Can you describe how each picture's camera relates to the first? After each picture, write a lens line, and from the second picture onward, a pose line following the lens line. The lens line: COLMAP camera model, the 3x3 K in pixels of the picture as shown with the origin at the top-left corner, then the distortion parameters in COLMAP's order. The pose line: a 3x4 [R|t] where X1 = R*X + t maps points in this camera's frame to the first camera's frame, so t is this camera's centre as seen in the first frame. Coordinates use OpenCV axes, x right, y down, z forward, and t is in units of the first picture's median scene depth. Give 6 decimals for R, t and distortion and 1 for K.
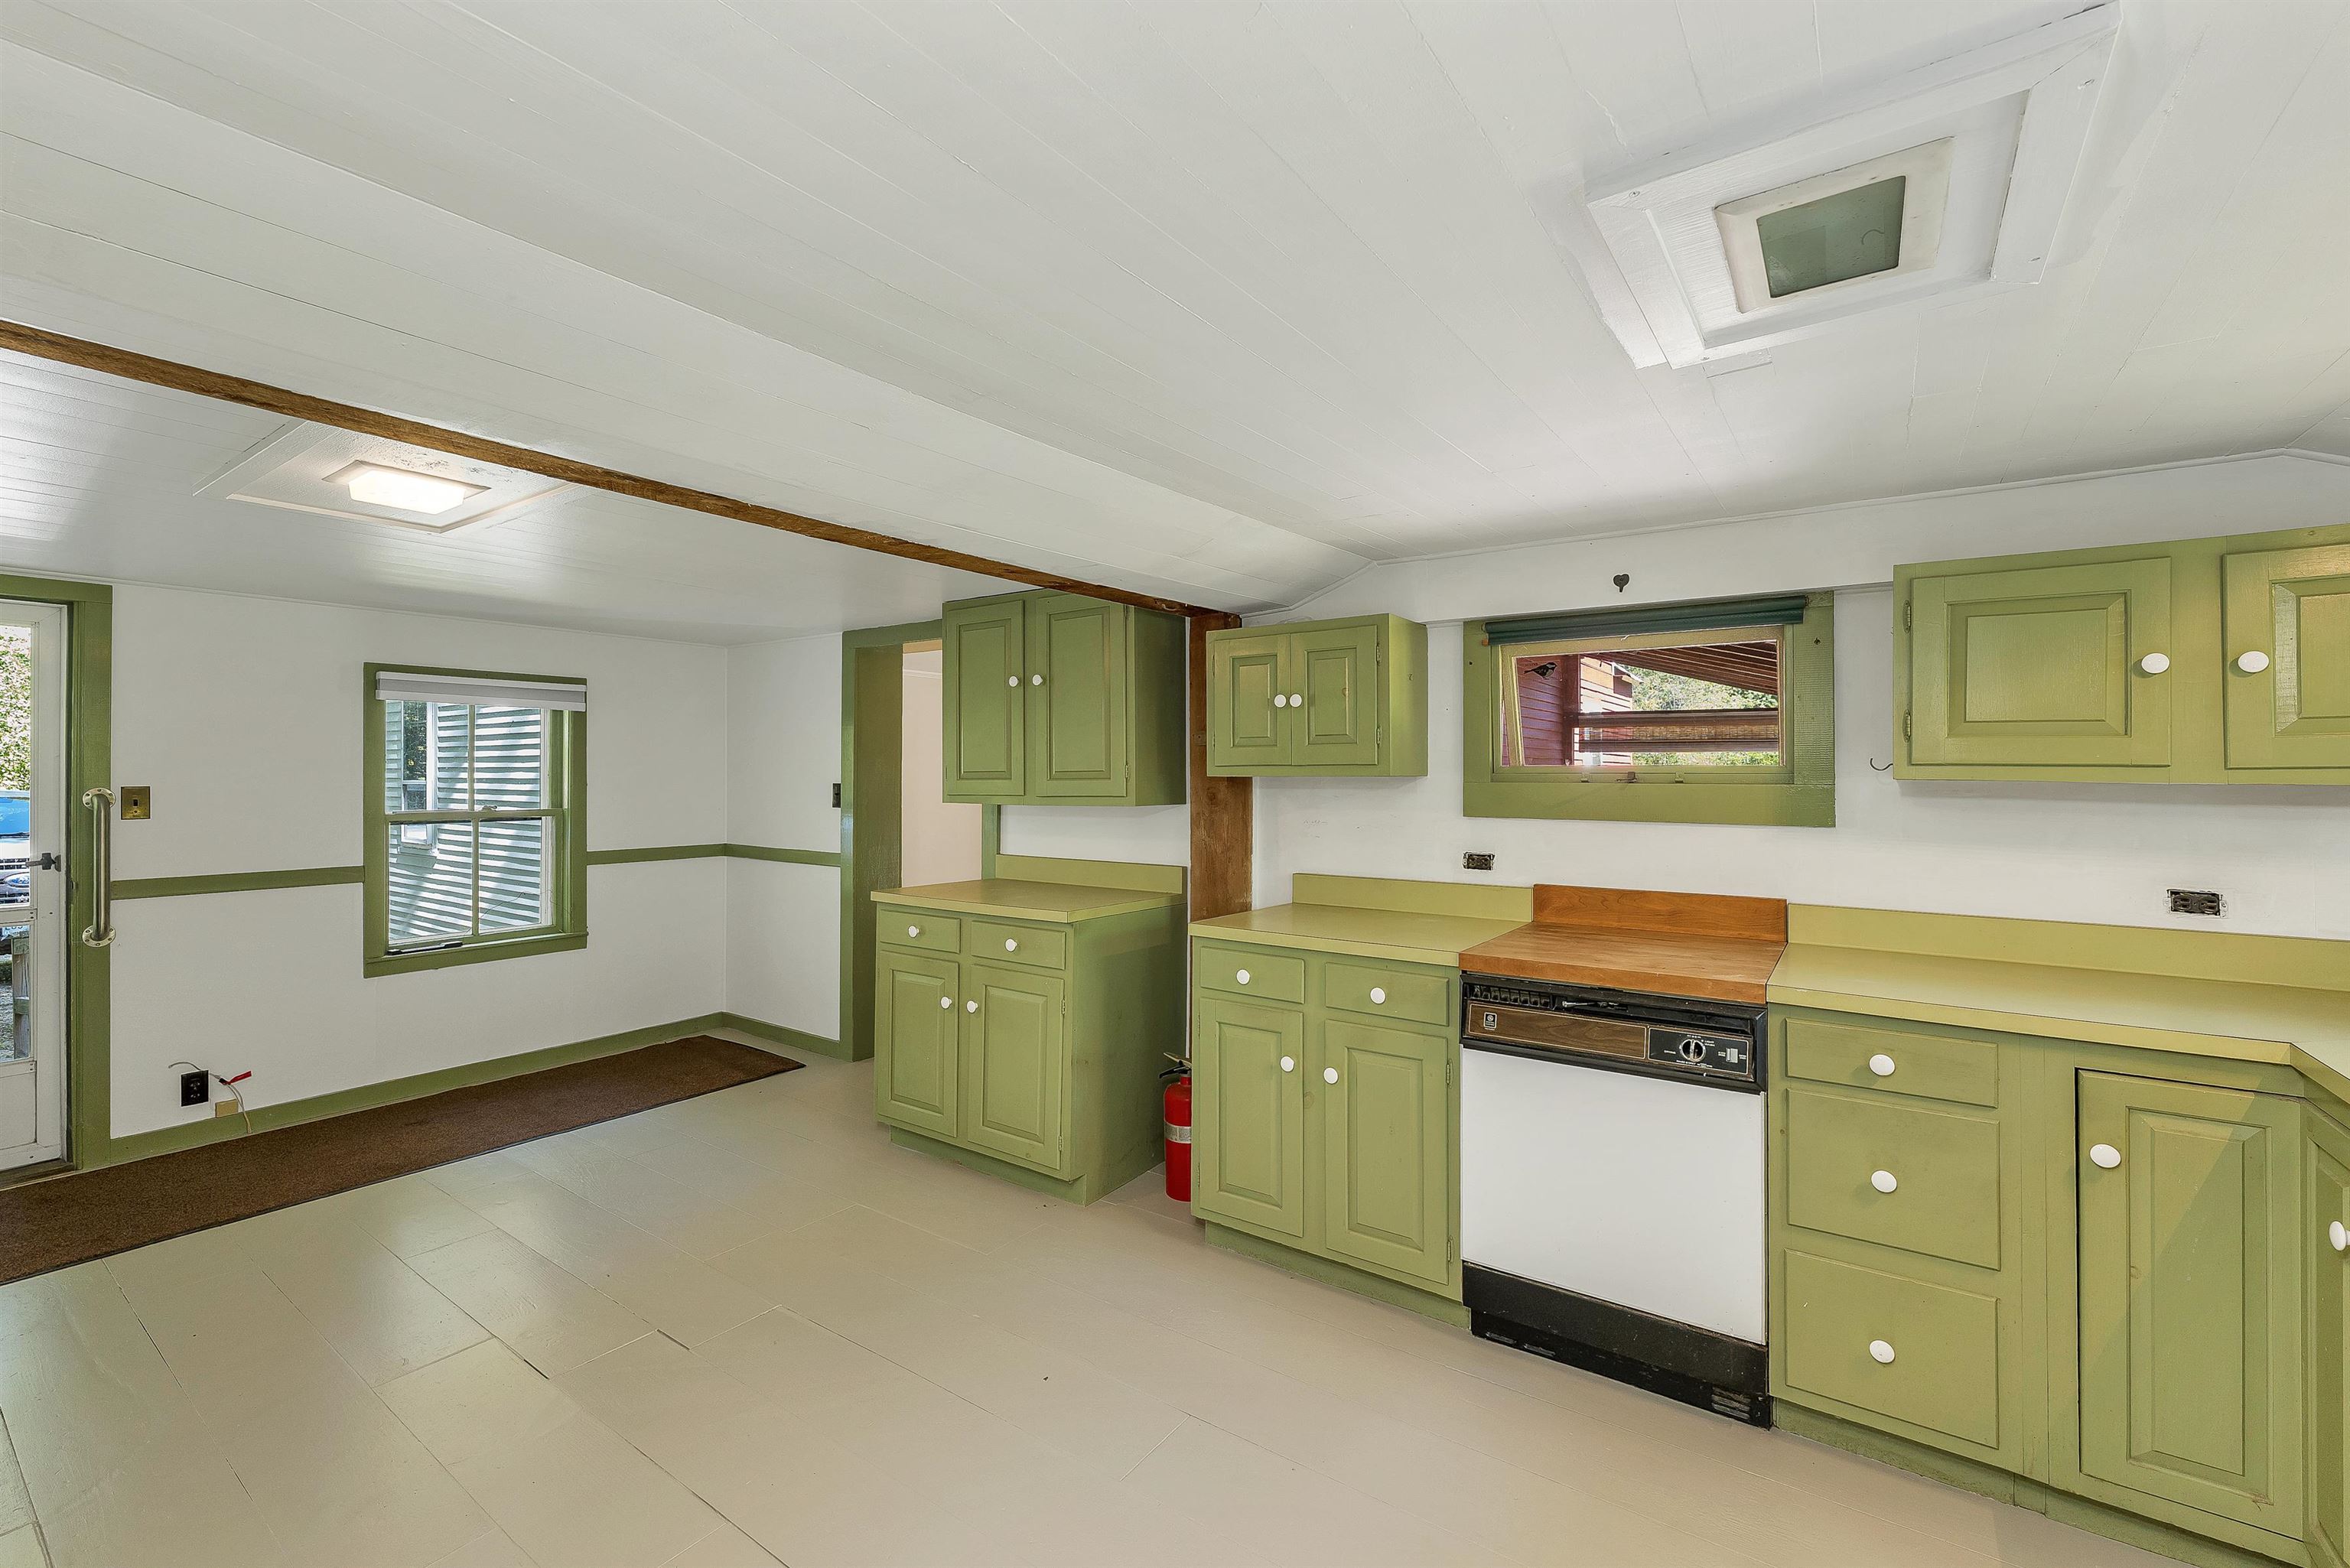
lens RADIAL K [[965.6, 0, 1178.5], [0, 965.6, 778.8], [0, 0, 1]] dist [0.000473, -0.000119]
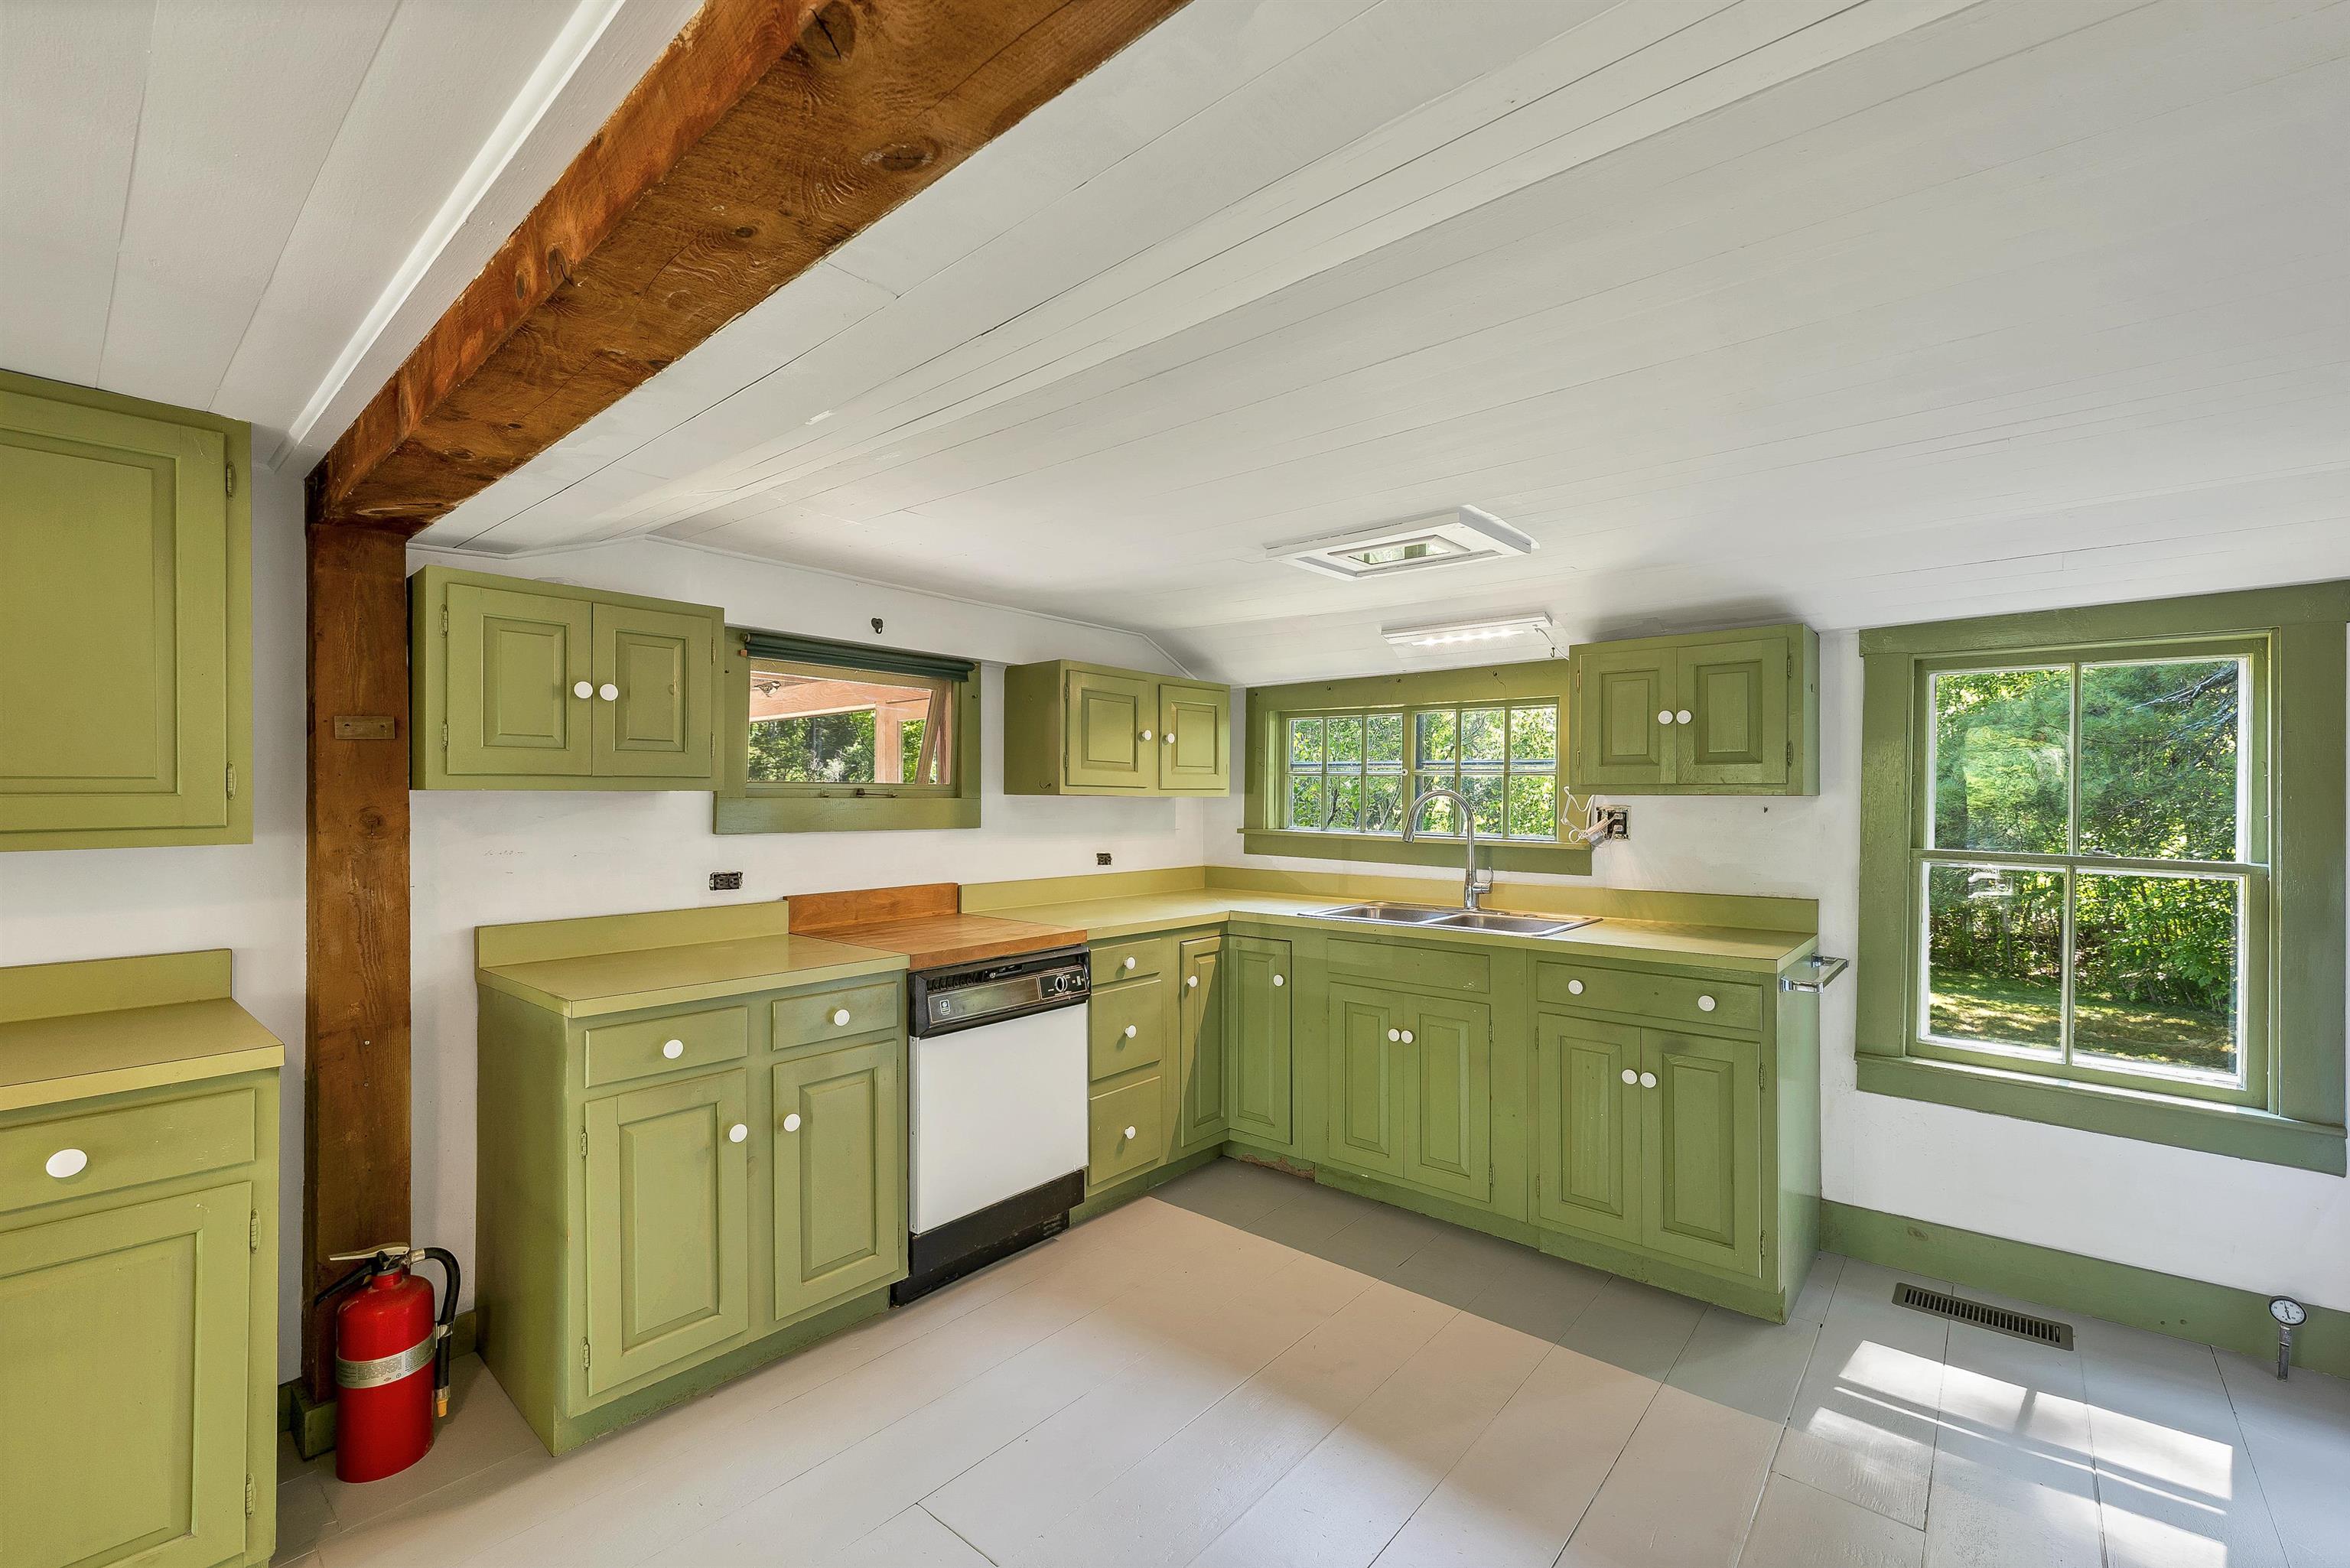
lens RADIAL K [[989.8, 0, 1164.1], [0, 989.8, 795.9], [0, 0, 1]] dist [-0.000076, -0.000242]
pose [[0.105275, -0.002428, 0.994440, -0.605008], [-0.003246, 0.999991, 0.002785, -0.002112], [-0.994438, -0.003521, 0.105267, 0.464228]]
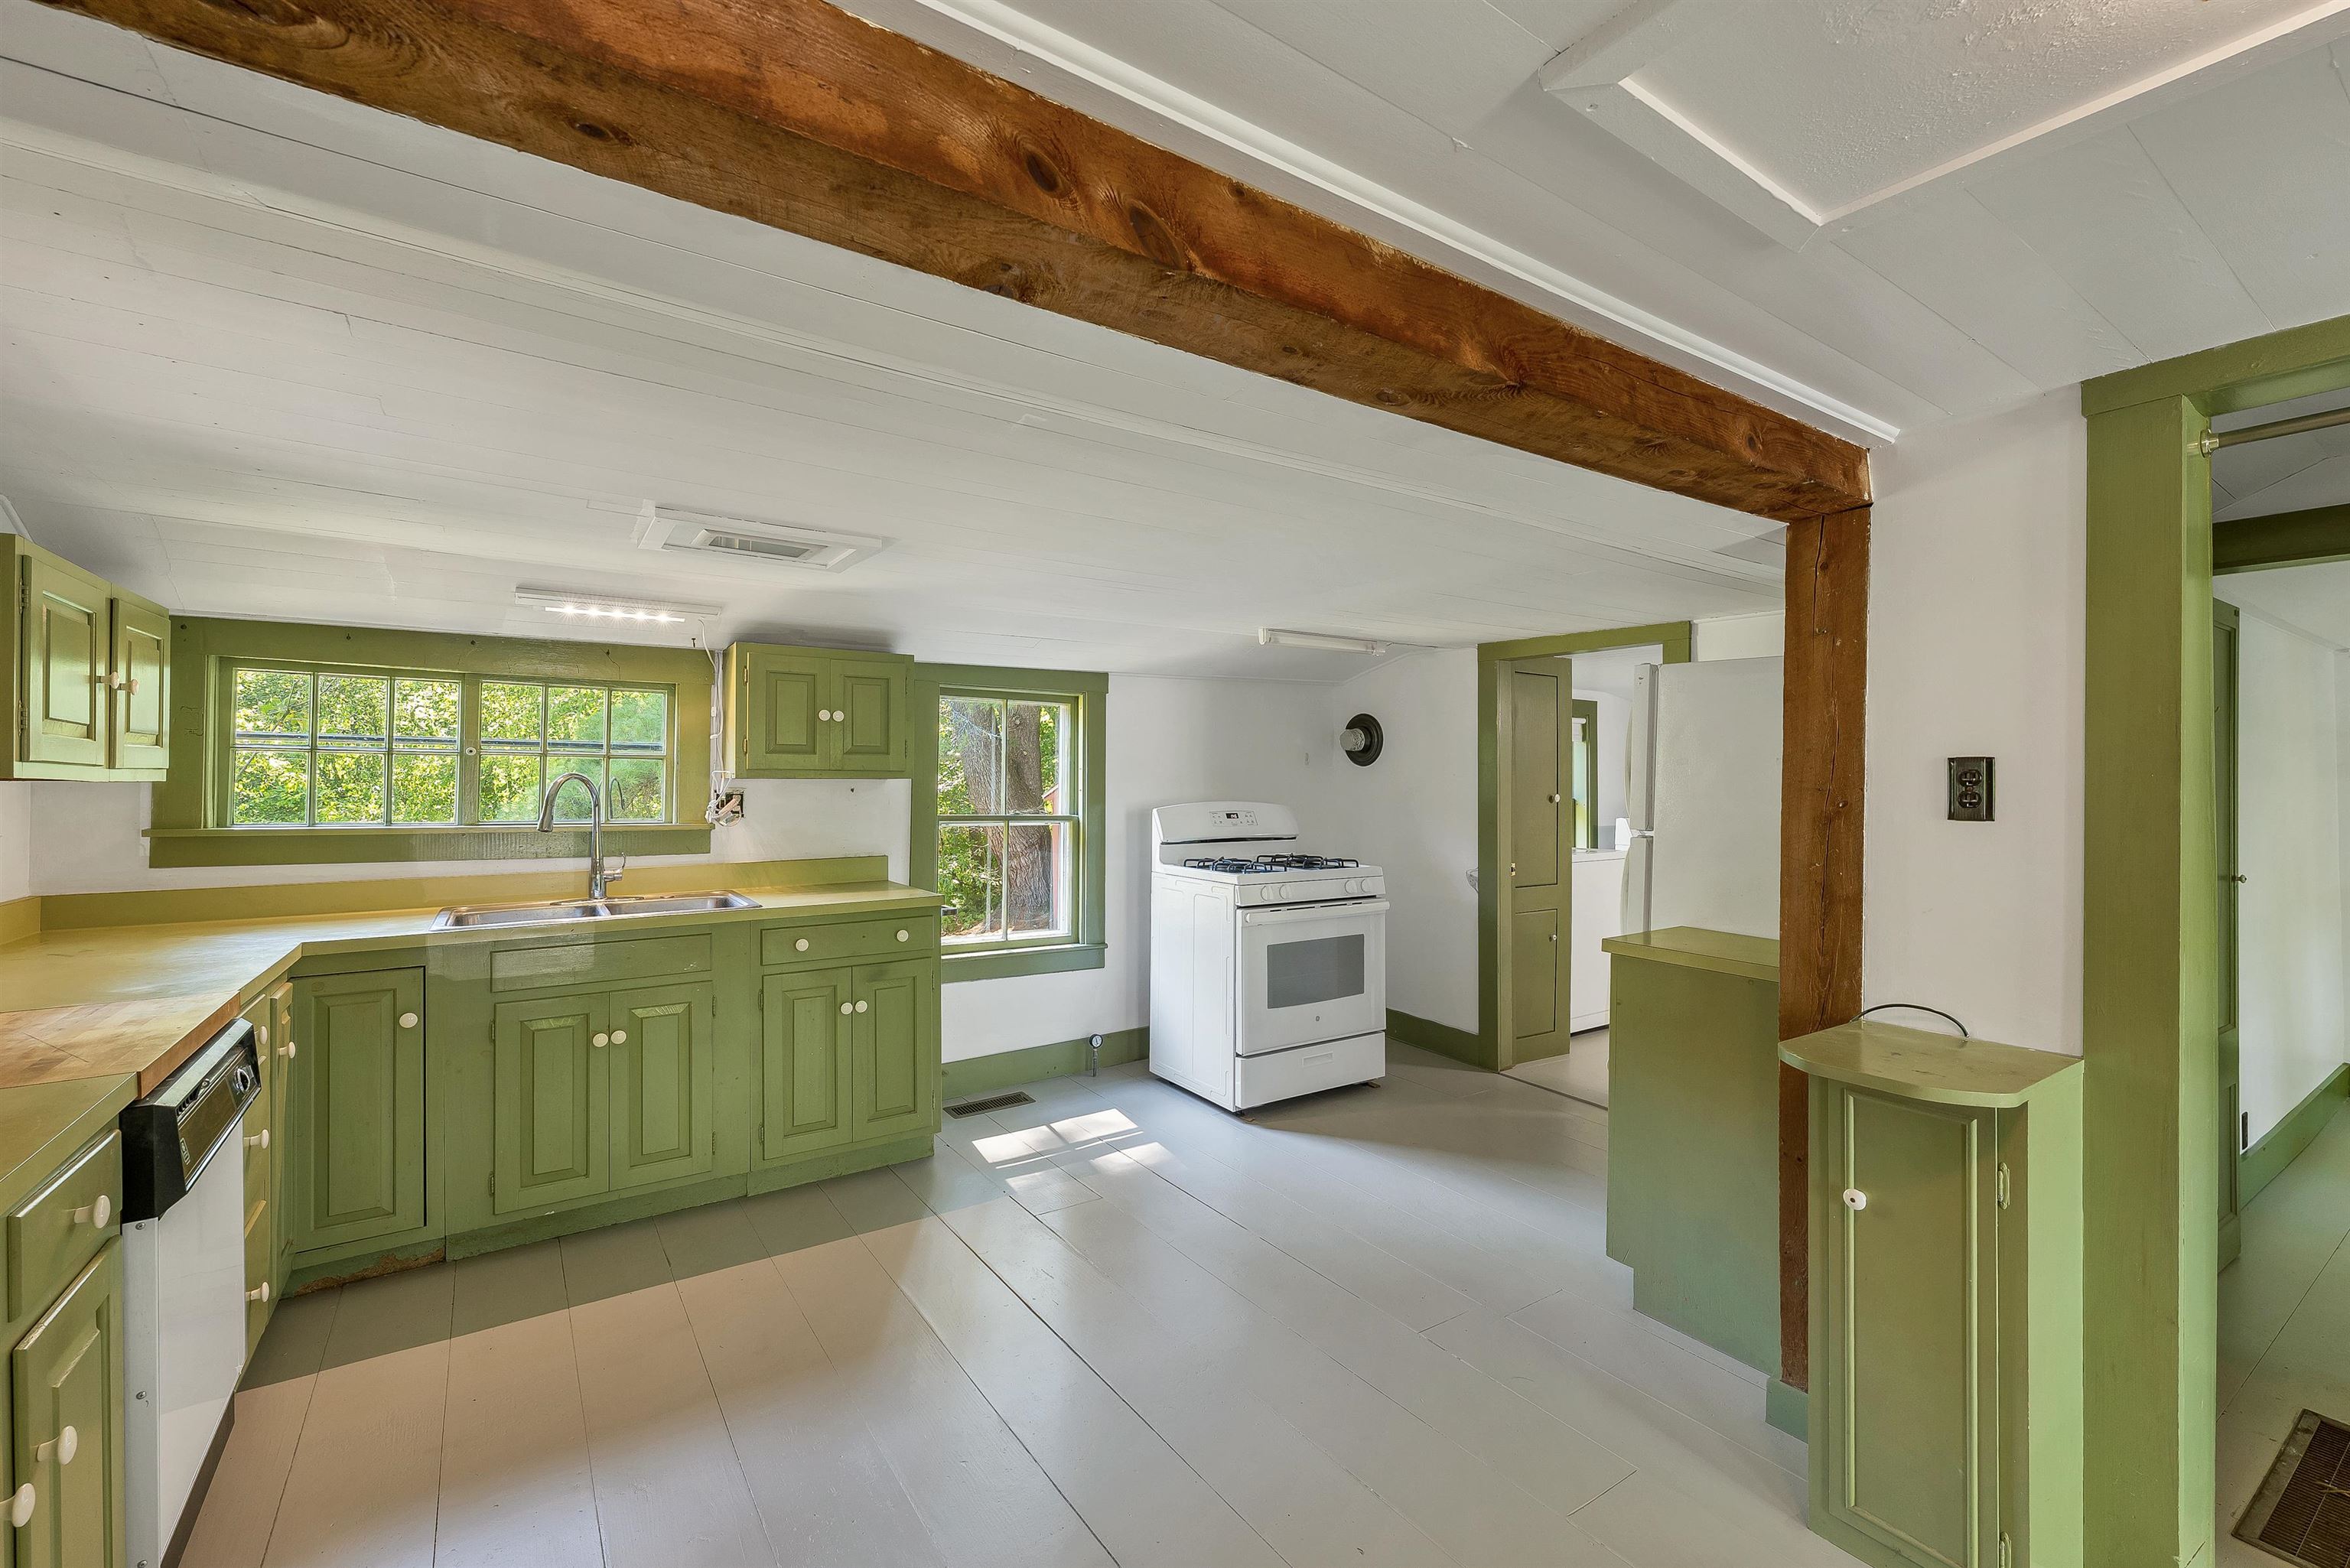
lens RADIAL K [[996.6, 0, 1180.8], [0, 996.6, 782.9], [0, 0, 1]] dist [-0.002953, -0.000323]
pose [[-0.938468, -0.004701, 0.345333, -0.400611], [-0.004451, 0.999989, 0.001517, -0.000839], [-0.345336, -0.000114, -0.938479, 1.048909]]
